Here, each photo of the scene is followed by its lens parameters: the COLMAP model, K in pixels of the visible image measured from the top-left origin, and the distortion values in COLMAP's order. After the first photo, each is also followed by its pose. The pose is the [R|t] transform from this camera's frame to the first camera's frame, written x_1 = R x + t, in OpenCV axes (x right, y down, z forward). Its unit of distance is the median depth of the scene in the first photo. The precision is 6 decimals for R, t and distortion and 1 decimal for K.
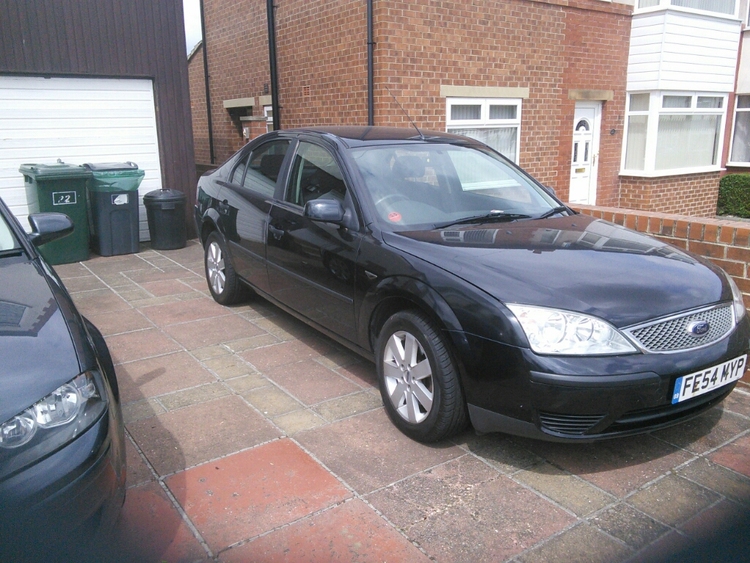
lens RADIAL K [[634.7, 0, 375.0], [0, 634.7, 281.5], [0, 0, 1]] dist [0.043231, -0.013035]
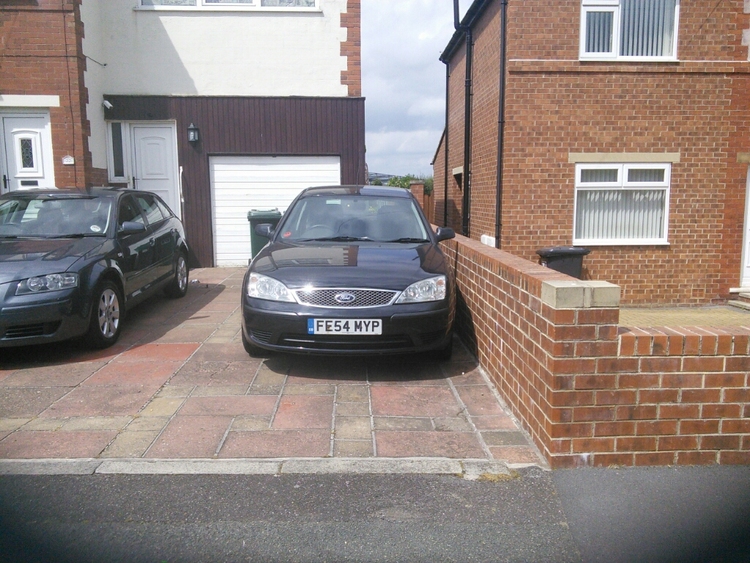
lens RADIAL K [[634.7, 0, 375.0], [0, 634.7, 281.5], [0, 0, 1]] dist [0.043231, -0.013035]
pose [[0.838763, 0.085438, -0.537751, 0.437146], [-0.138296, 0.988654, -0.058632, 0.034949], [0.526641, 0.123547, 0.841062, -0.116333]]
